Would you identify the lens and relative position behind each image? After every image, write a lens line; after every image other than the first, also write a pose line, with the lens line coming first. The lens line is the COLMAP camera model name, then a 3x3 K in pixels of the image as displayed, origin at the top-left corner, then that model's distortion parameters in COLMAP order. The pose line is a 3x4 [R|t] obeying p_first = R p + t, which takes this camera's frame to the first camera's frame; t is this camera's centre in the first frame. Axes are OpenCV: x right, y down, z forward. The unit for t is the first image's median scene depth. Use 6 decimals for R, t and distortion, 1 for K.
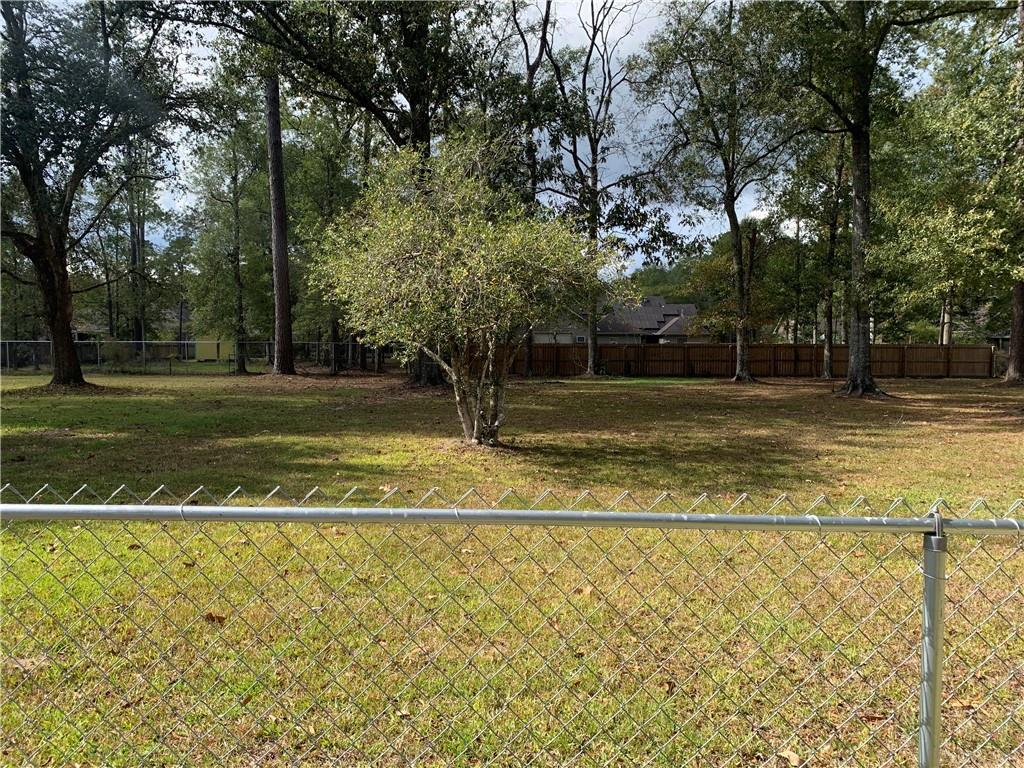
lens RADIAL K [[781.7, 0, 506.3], [0, 781.7, 384.8], [0, 0, 1]] dist [0.027070, -0.031998]
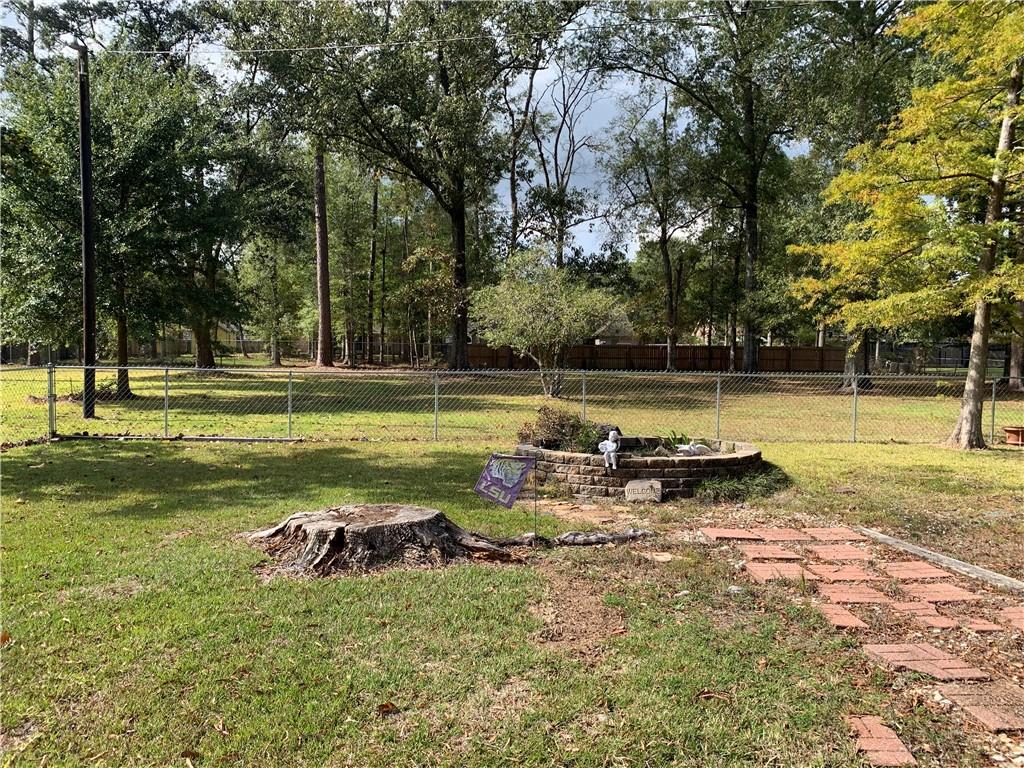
lens RADIAL K [[751.3, 0, 507.4], [0, 751.3, 373.9], [0, 0, 1]] dist [0.138773, -0.352999]
pose [[0.995888, 0.004229, 0.090498, -0.092100], [-0.003296, 0.999940, -0.010450, 0.010248], [-0.090537, 0.010108, 0.995842, -0.257670]]
